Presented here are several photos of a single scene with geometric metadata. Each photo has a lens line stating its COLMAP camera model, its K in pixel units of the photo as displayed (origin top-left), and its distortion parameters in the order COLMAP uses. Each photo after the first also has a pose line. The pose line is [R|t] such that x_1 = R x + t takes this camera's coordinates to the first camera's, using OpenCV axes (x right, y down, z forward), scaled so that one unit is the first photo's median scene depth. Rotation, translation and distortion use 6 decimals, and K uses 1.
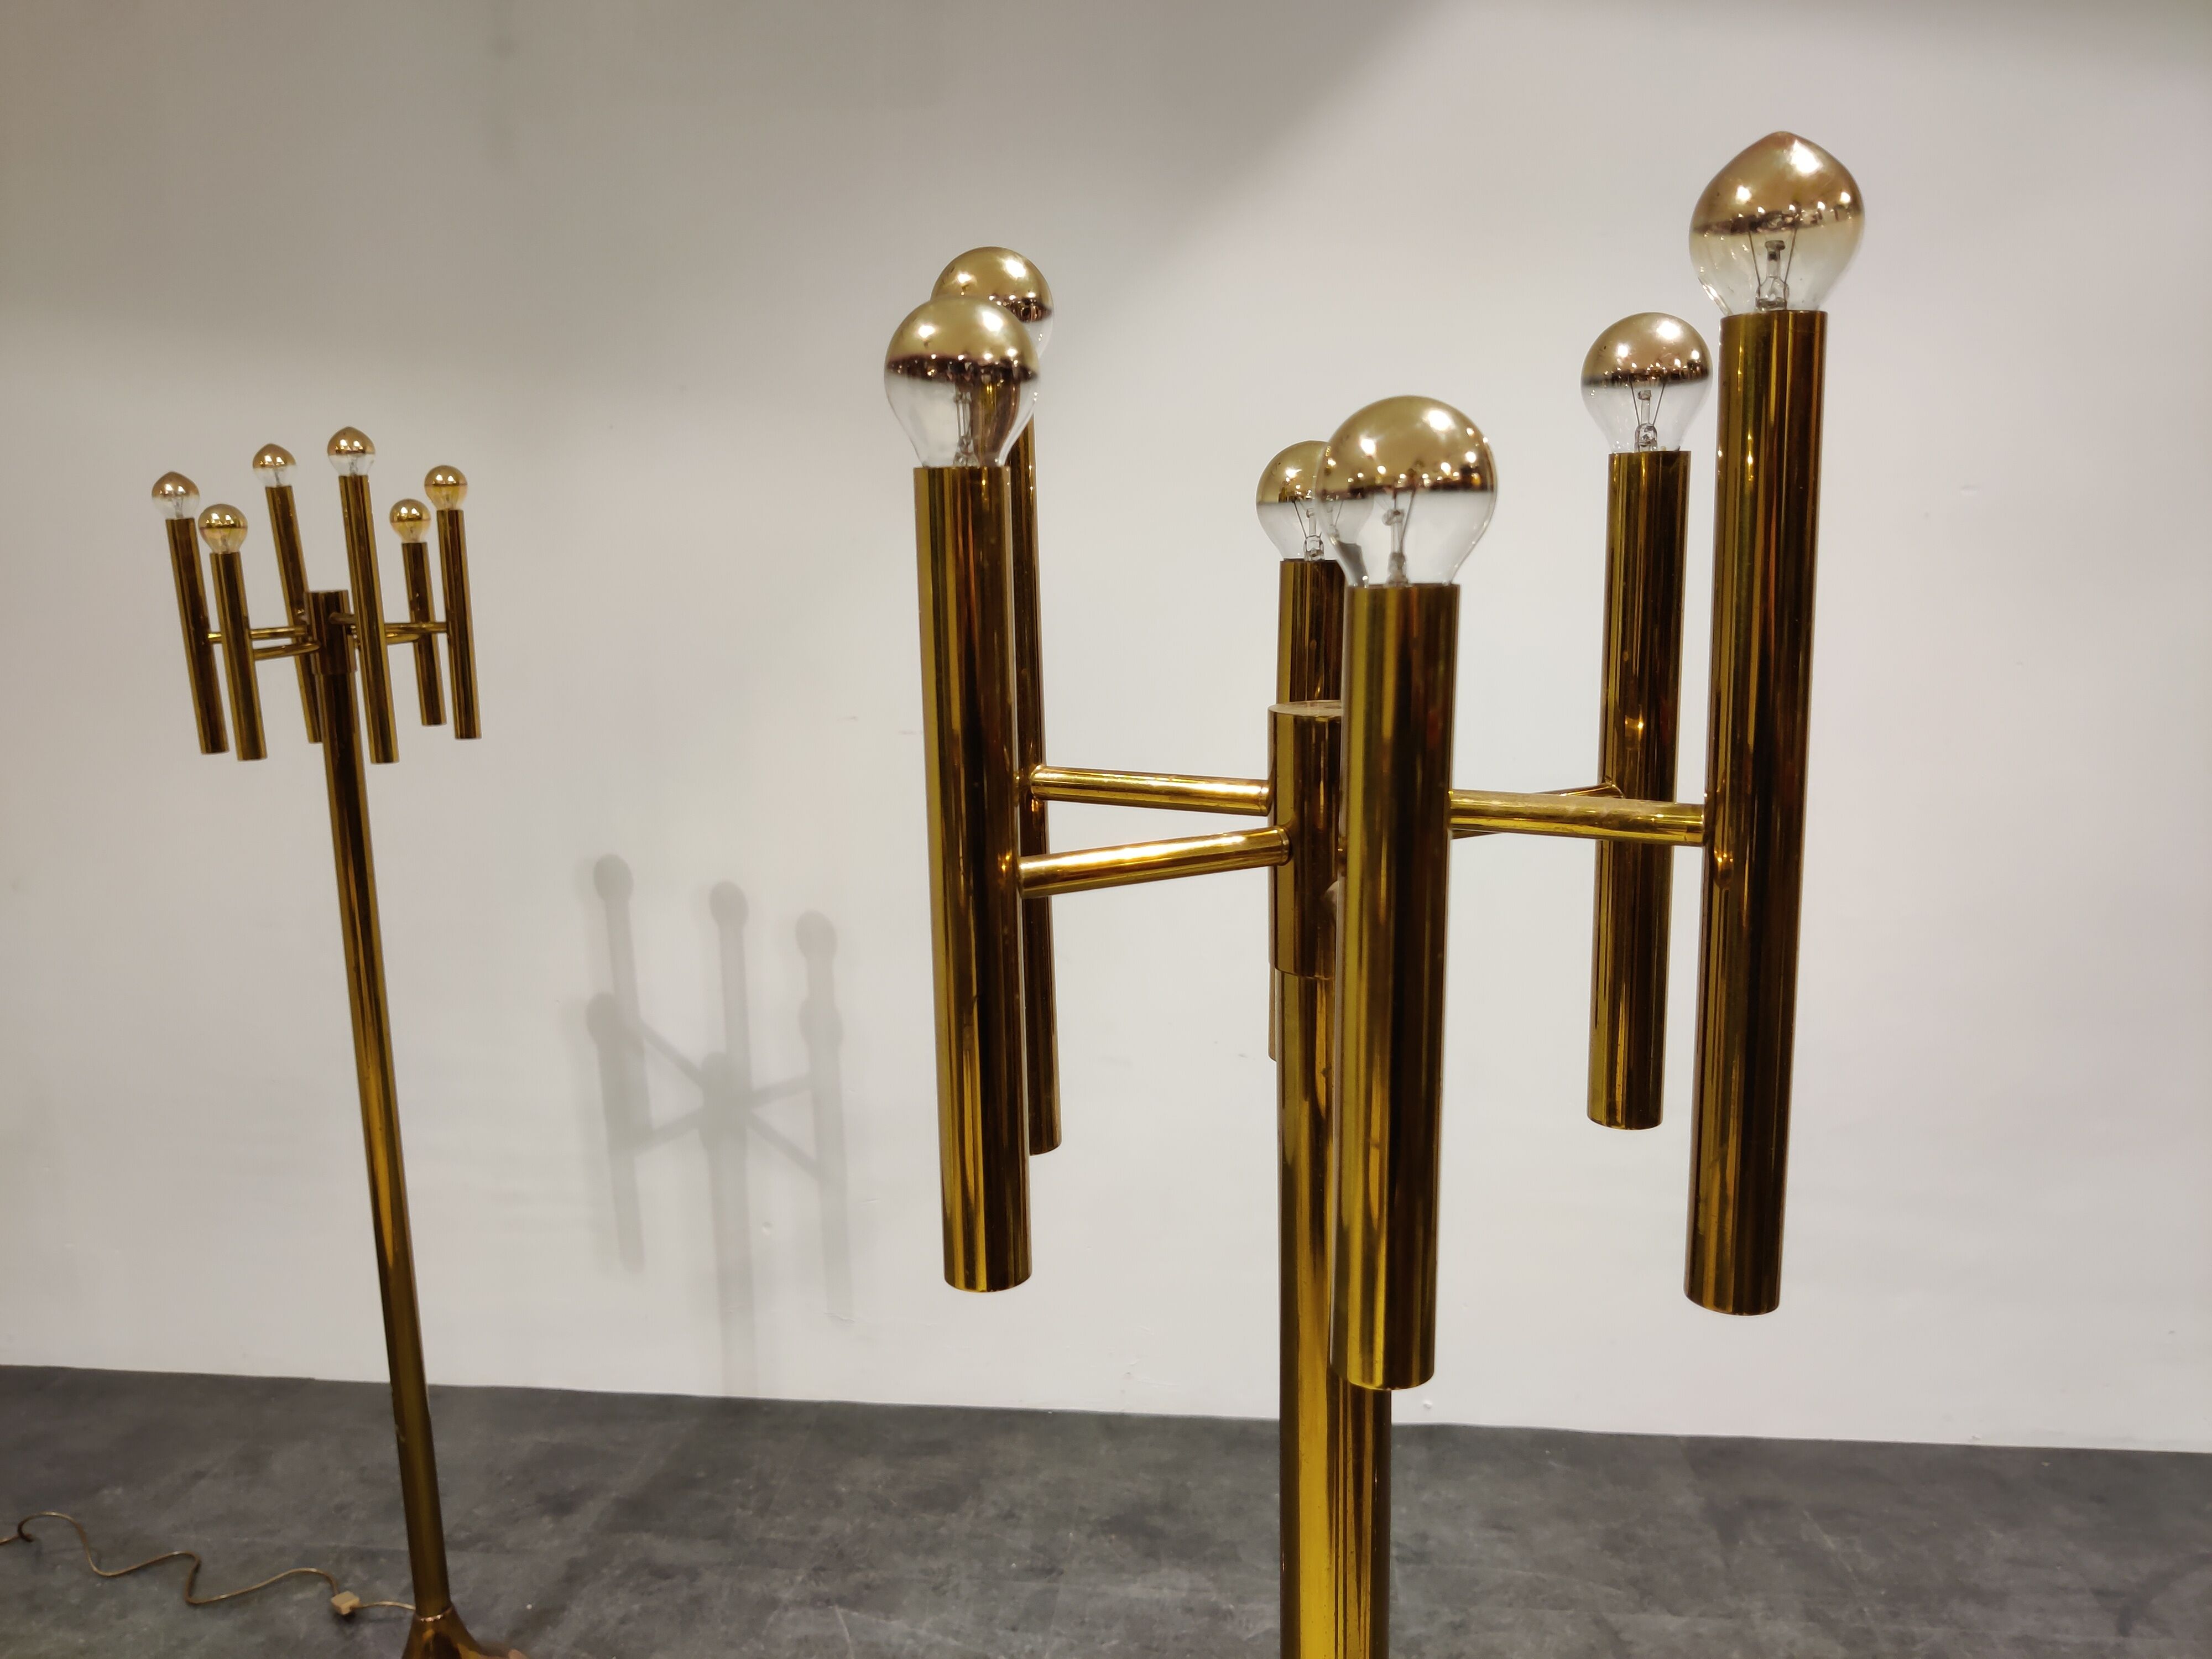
lens RADIAL K [[1736.7, 0, 1074.8], [0, 1736.7, 828.4], [0, 0, 1]] dist [-0.029428, 0.032920]
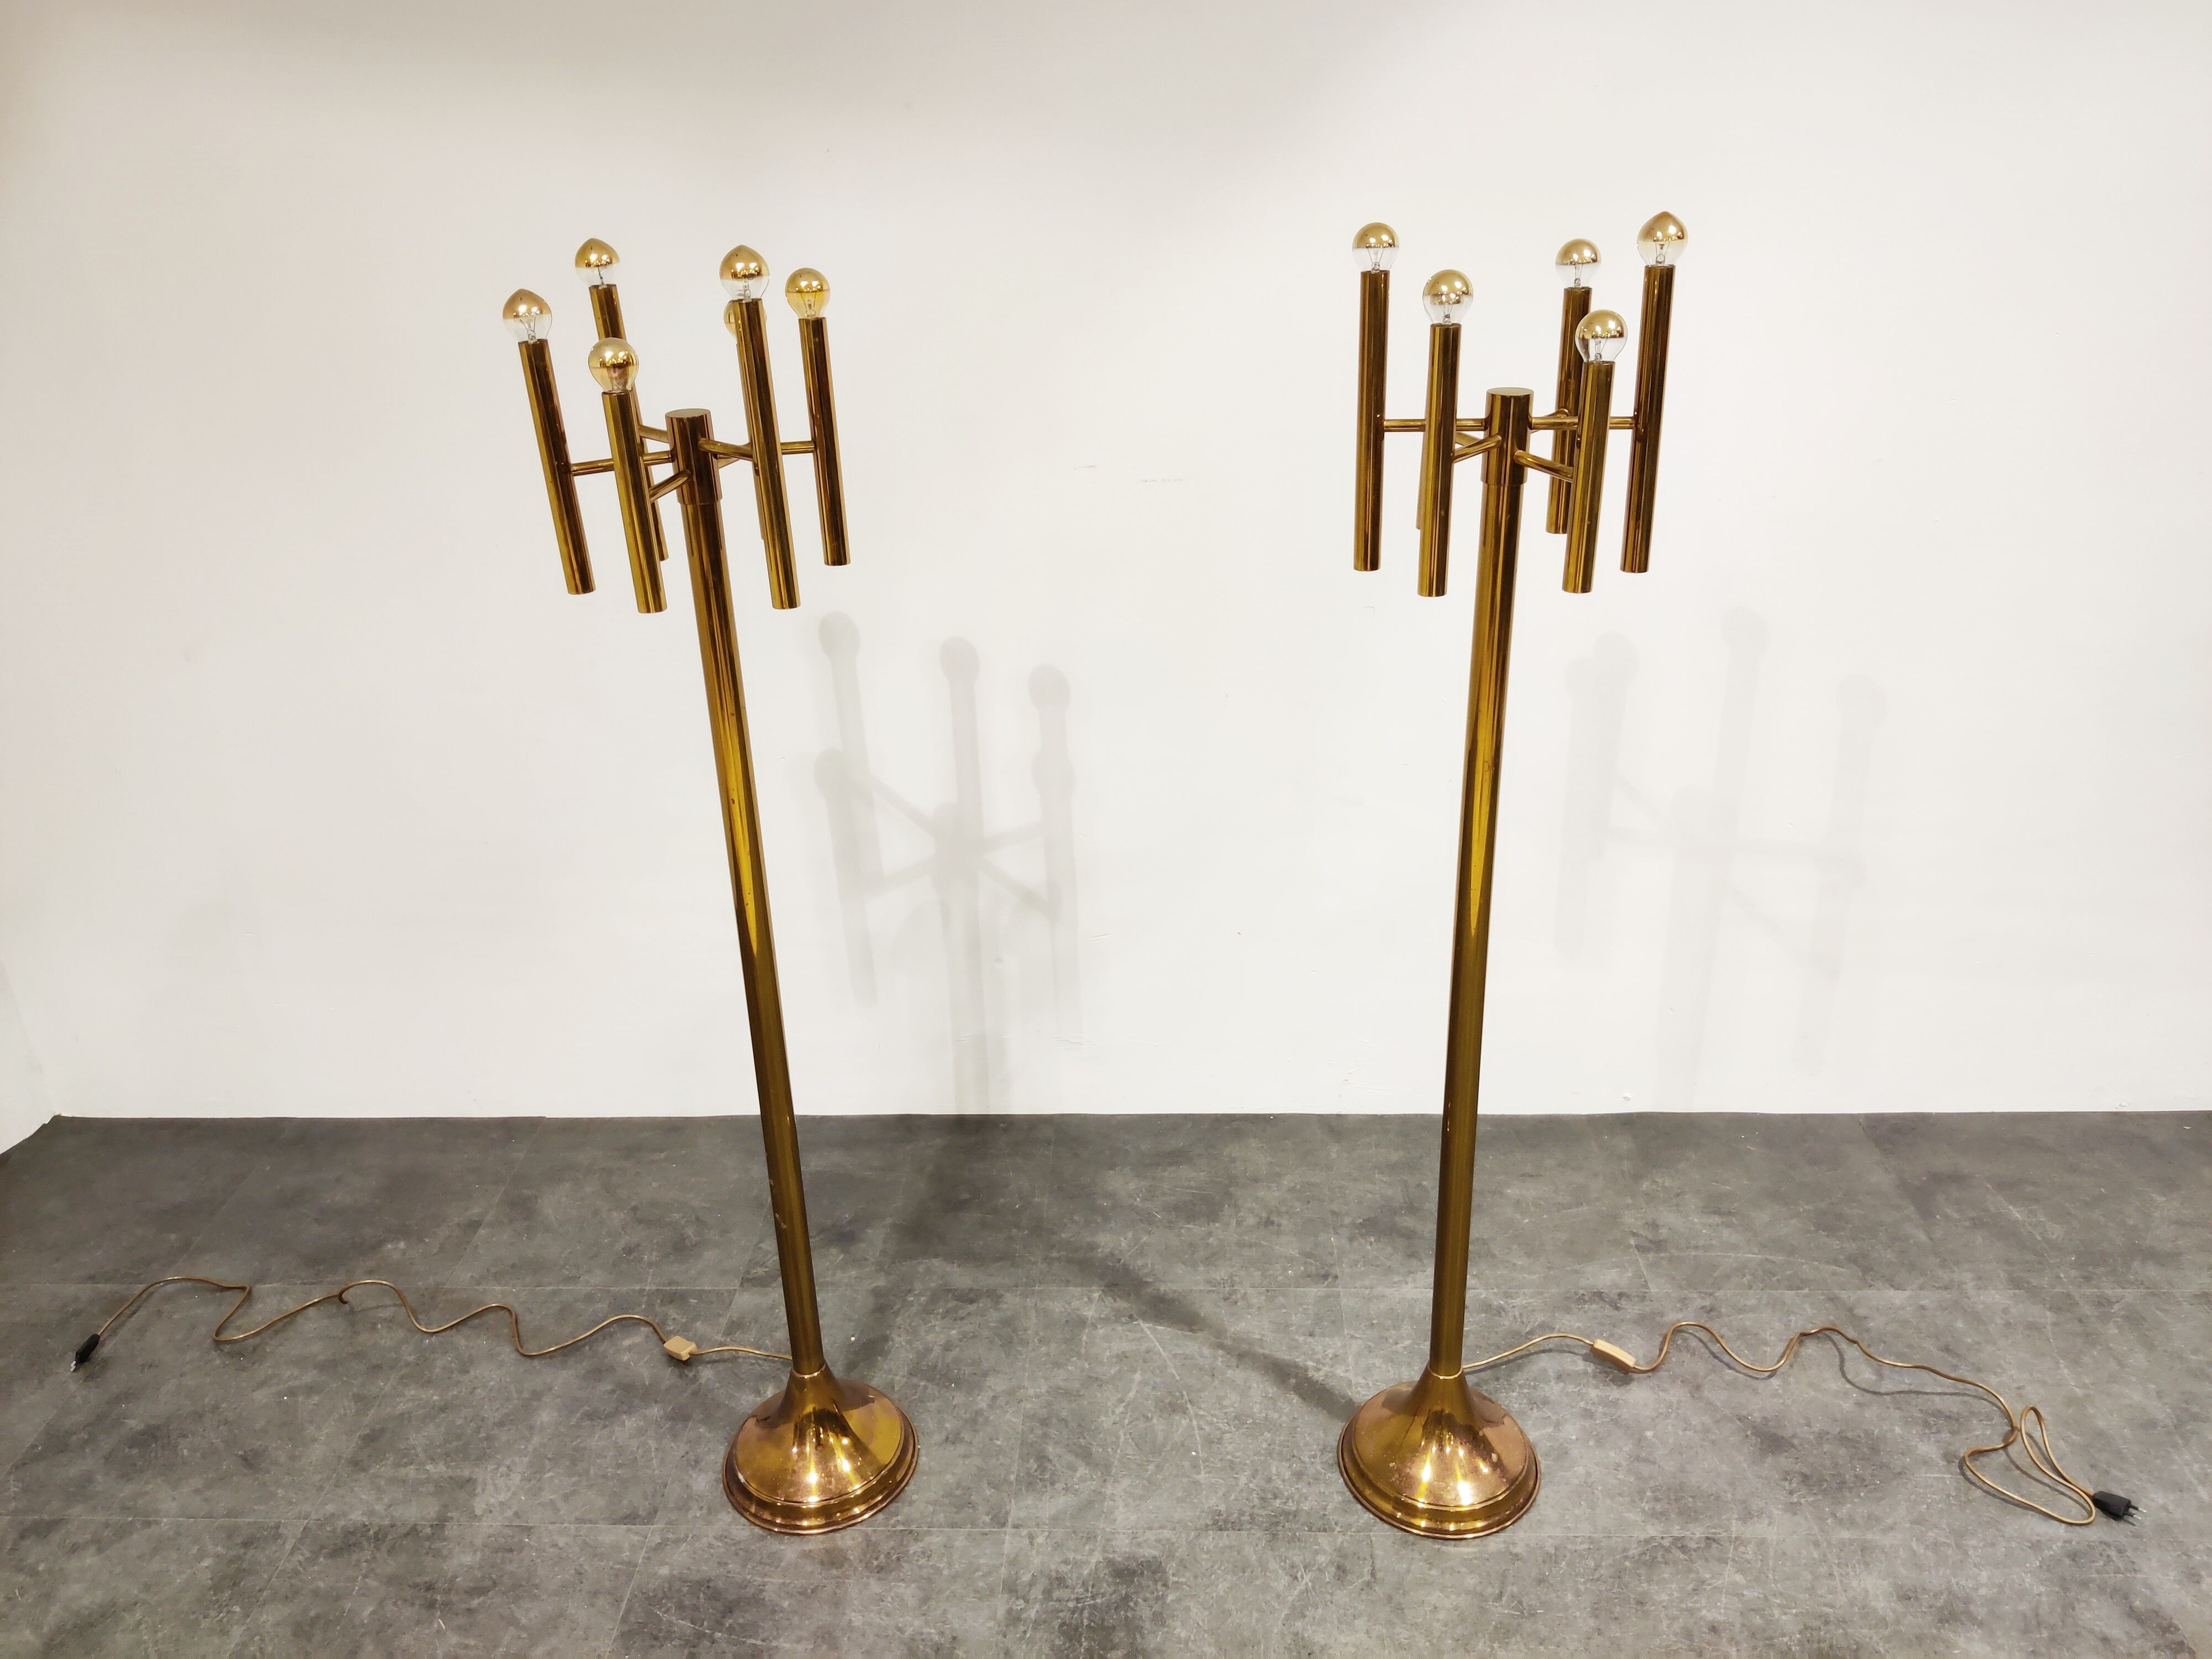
lens RADIAL K [[1718.5, 0, 1101.9], [0, 1718.5, 827.5], [0, 0, 1]] dist [0.017339, -0.023111]
pose [[0.996740, -0.039815, 0.070179, -0.218657], [0.022292, 0.971806, 0.234727, -0.102100], [-0.077546, -0.232397, 0.969525, 0.025848]]
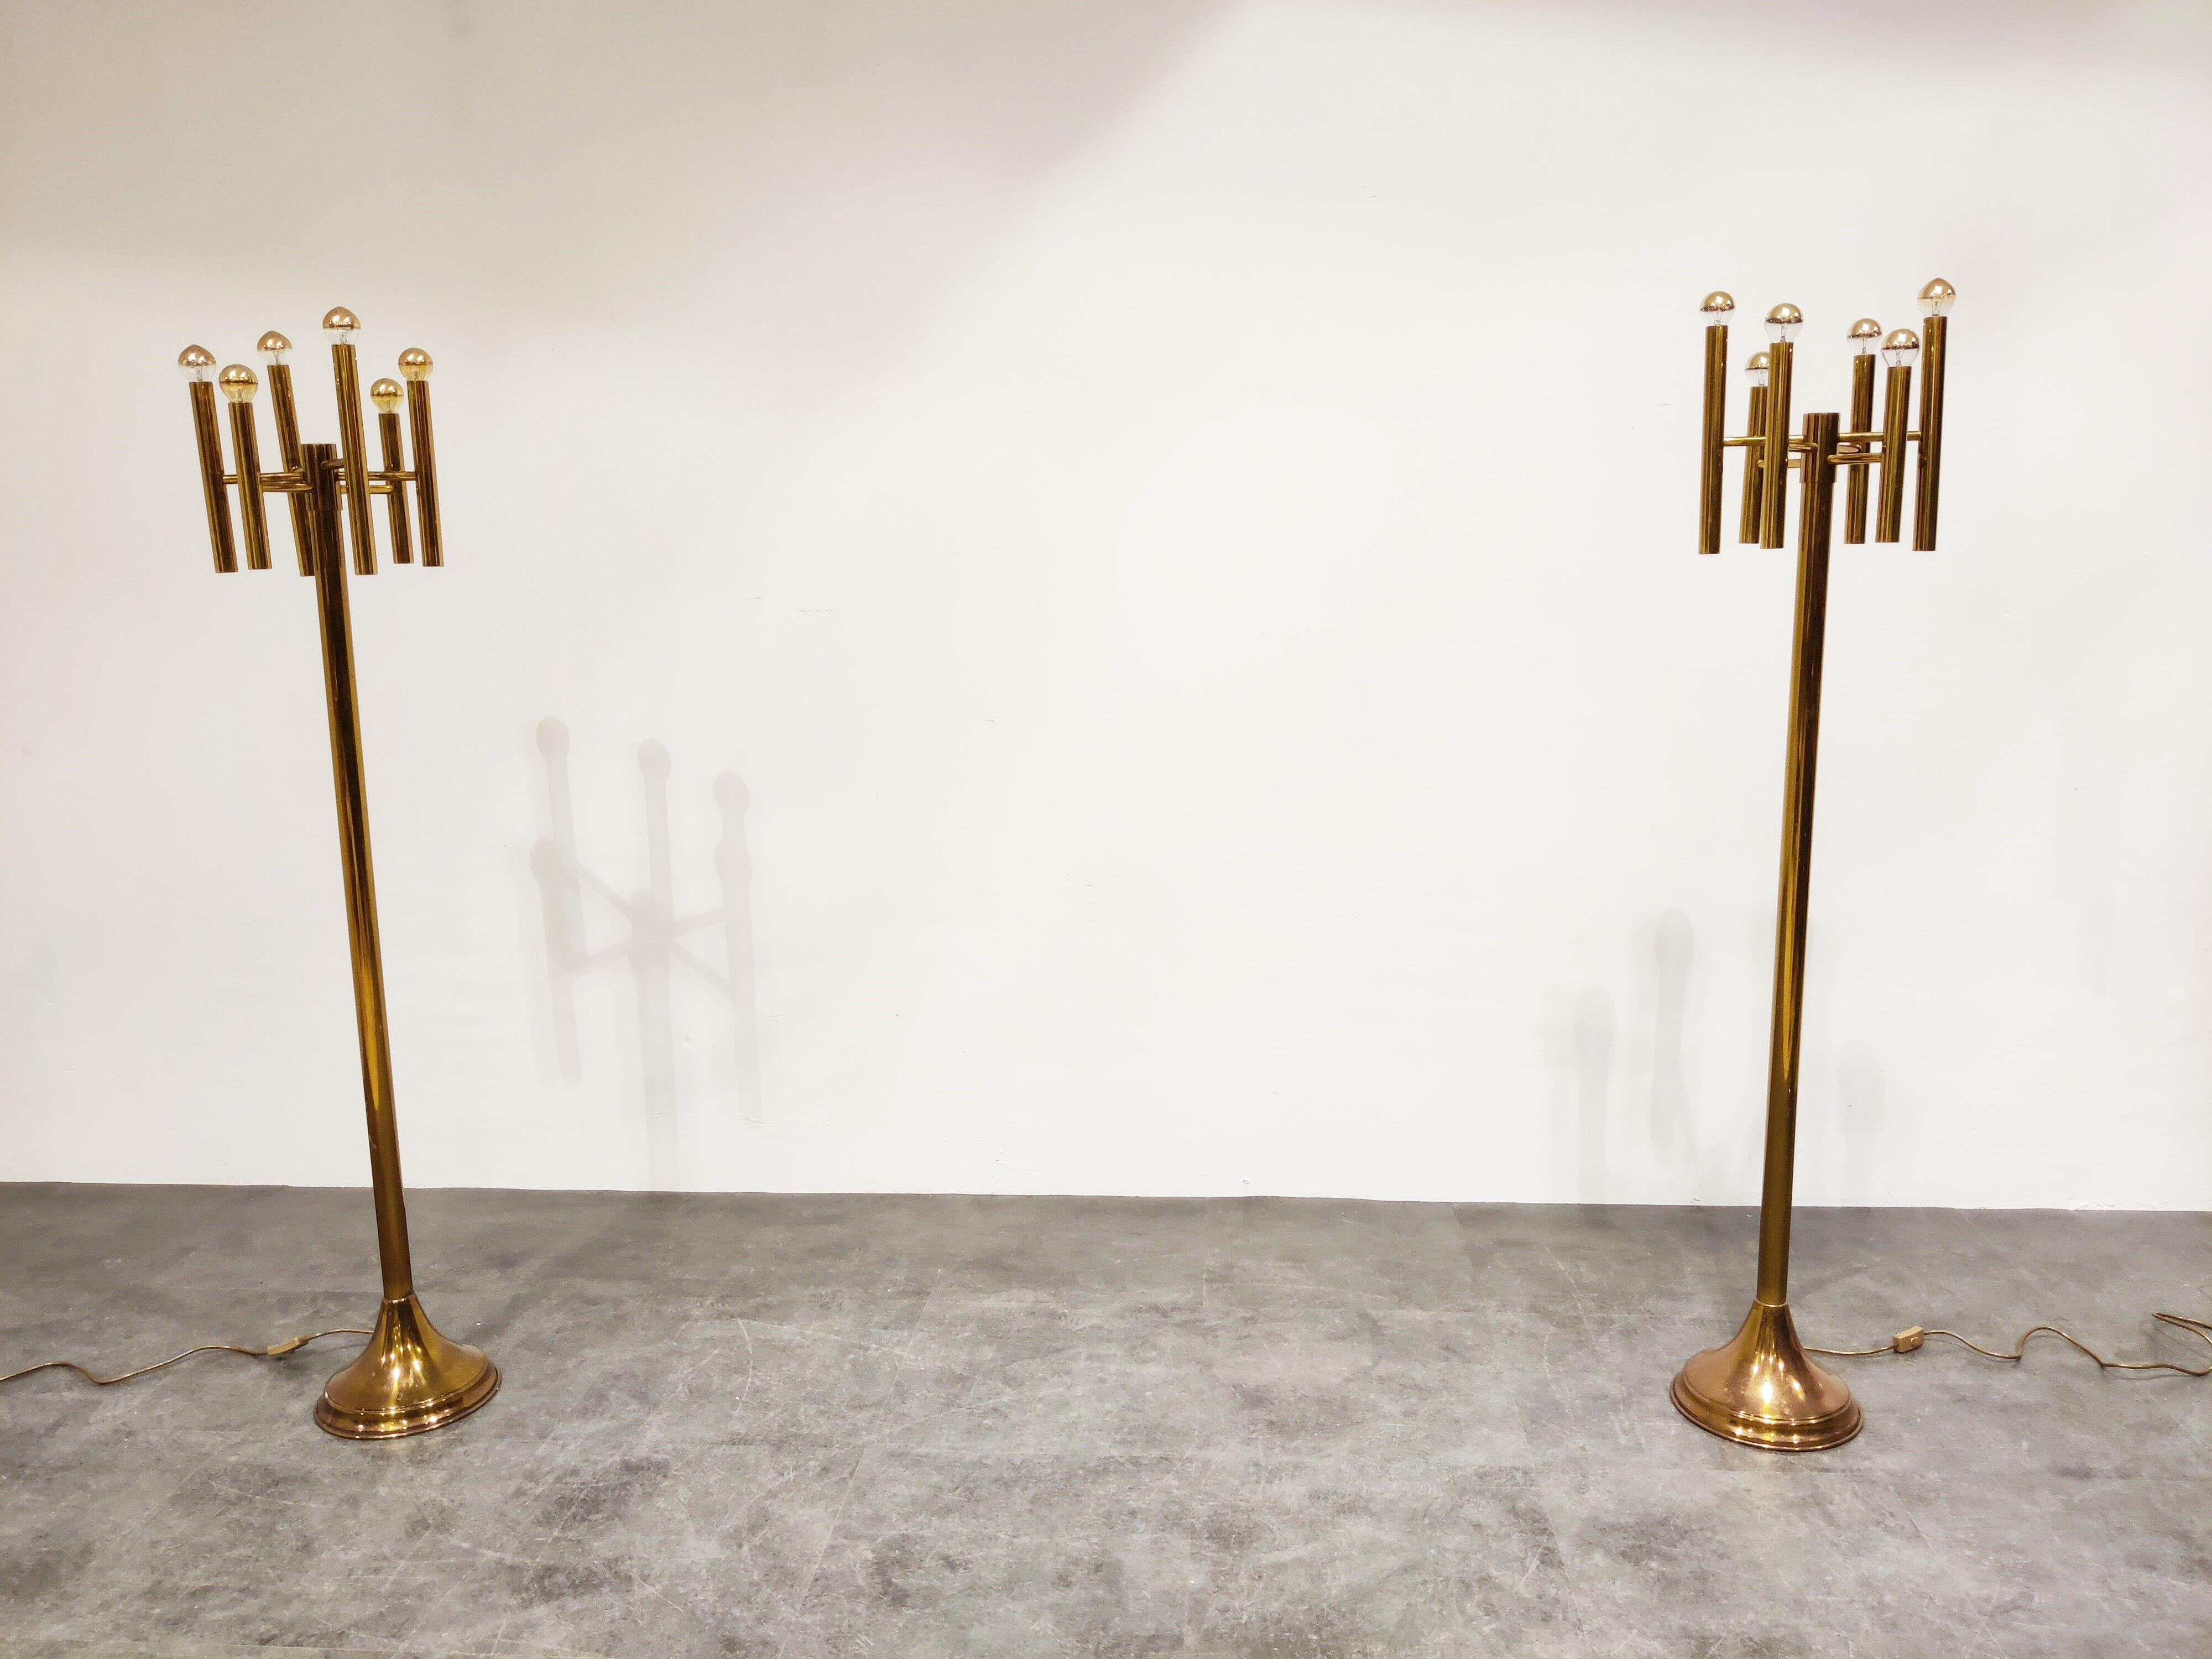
lens RADIAL K [[1718.5, 0, 1101.9], [0, 1718.5, 827.5], [0, 0, 1]] dist [0.017339, -0.023111]
pose [[0.999154, -0.000143, 0.041127, 0.063663], [0.000668, 0.999919, -0.012735, 0.120062], [-0.041122, 0.012752, 0.999073, -0.205966]]
